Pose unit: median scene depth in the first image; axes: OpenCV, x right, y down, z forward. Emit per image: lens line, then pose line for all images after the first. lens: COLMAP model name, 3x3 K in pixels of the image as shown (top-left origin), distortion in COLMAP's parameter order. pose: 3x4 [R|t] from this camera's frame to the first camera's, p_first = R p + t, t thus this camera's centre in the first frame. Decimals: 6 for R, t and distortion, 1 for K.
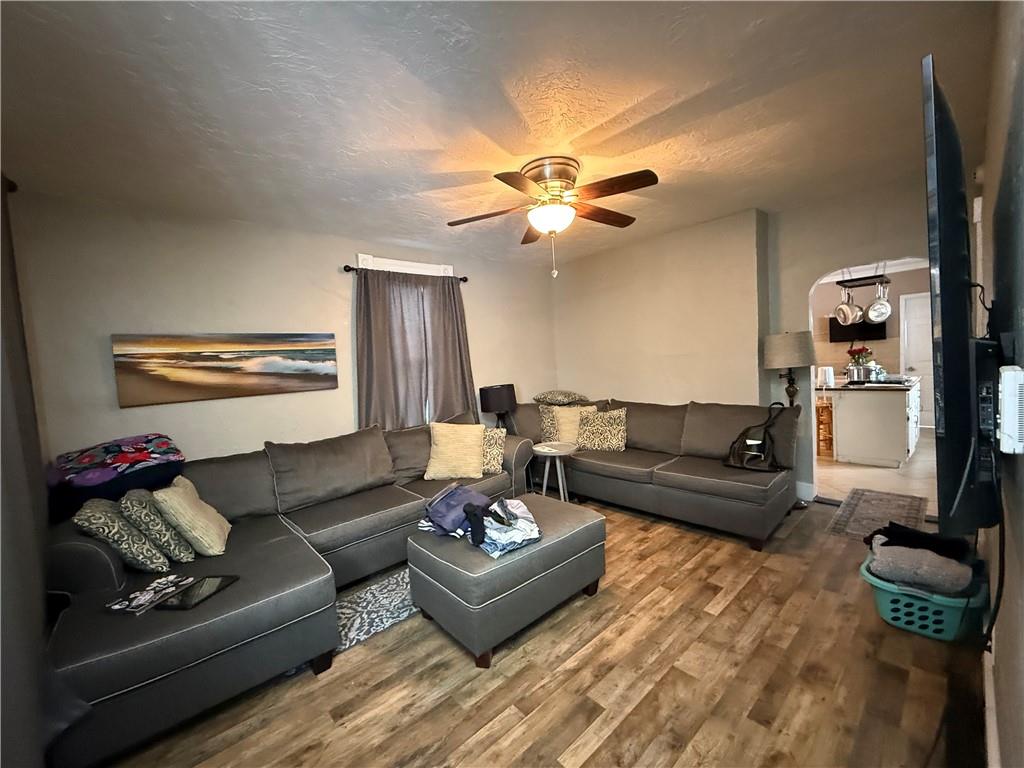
lens RADIAL K [[408.2, 0, 512.0], [0, 408.2, 384.0], [0, 0, 1]] dist [-0.001060, -0.000051]
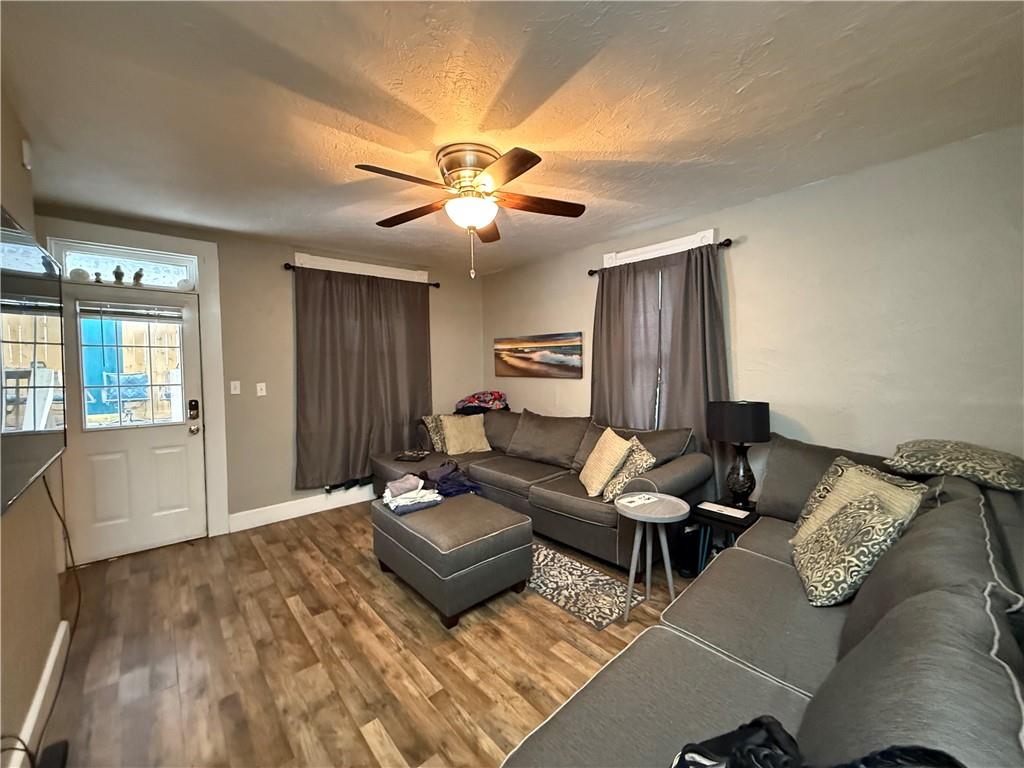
lens RADIAL K [[408.2, 0, 512.0], [0, 408.2, 384.0], [0, 0, 1]] dist [-0.001060, -0.000051]
pose [[-0.002055, 0.115378, -0.993319, 1.030022], [-0.045590, 0.992278, 0.115352, -0.138183], [0.998958, 0.045522, 0.003221, 1.098101]]
